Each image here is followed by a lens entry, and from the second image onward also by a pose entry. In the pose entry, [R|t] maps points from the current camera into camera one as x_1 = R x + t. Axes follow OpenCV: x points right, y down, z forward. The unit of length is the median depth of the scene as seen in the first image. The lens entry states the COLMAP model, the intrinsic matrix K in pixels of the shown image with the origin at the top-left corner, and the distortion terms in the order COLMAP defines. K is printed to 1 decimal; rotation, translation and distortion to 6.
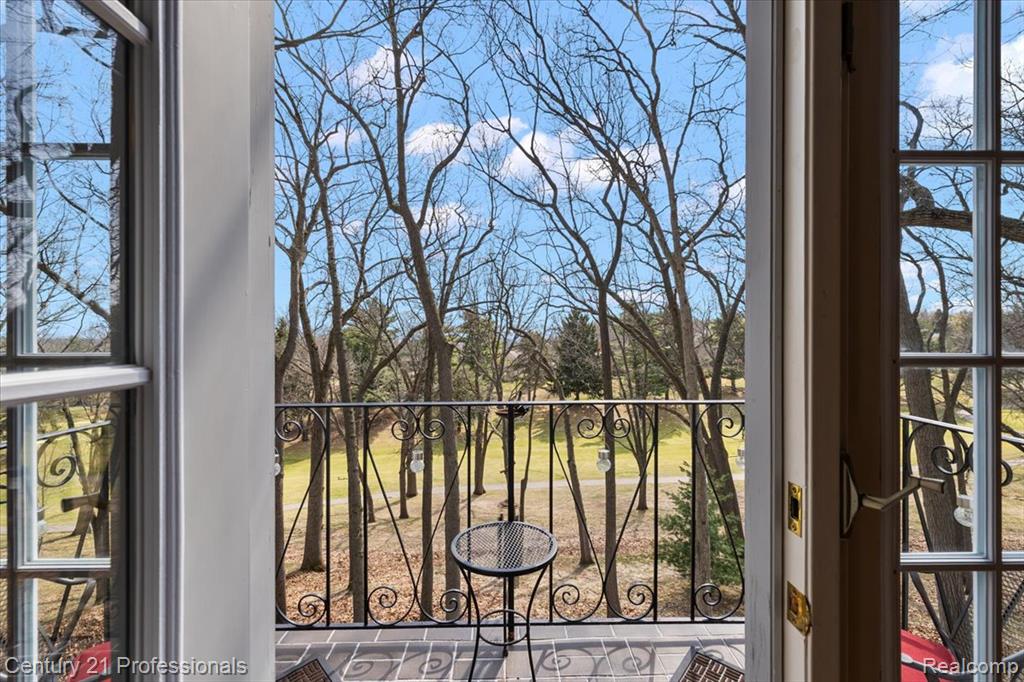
lens RADIAL K [[439.0, 0, 510.4], [0, 439.0, 327.3], [0, 0, 1]] dist [0.002768, 0.000178]
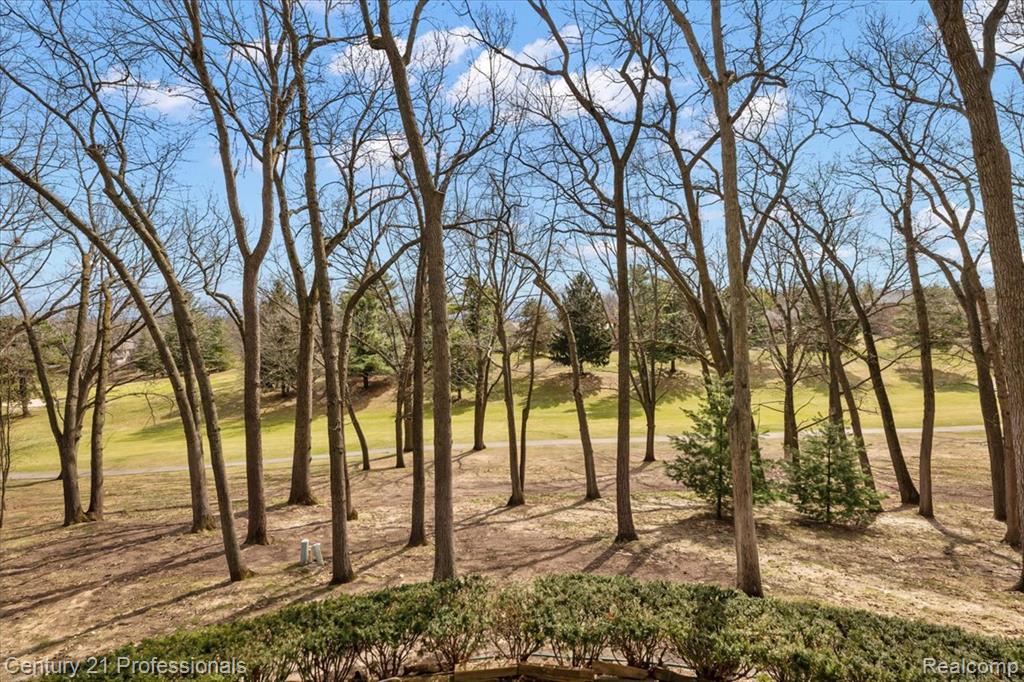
lens RADIAL K [[439.0, 0, 507.5], [0, 439.0, 341.6], [0, 0, 1]] dist [0.002768, 0.000178]
pose [[0.999919, 0.007652, -0.010122, 0.000292], [-0.007130, 0.998694, 0.050598, 0.141399], [0.010496, -0.050522, 0.998668, 0.076016]]
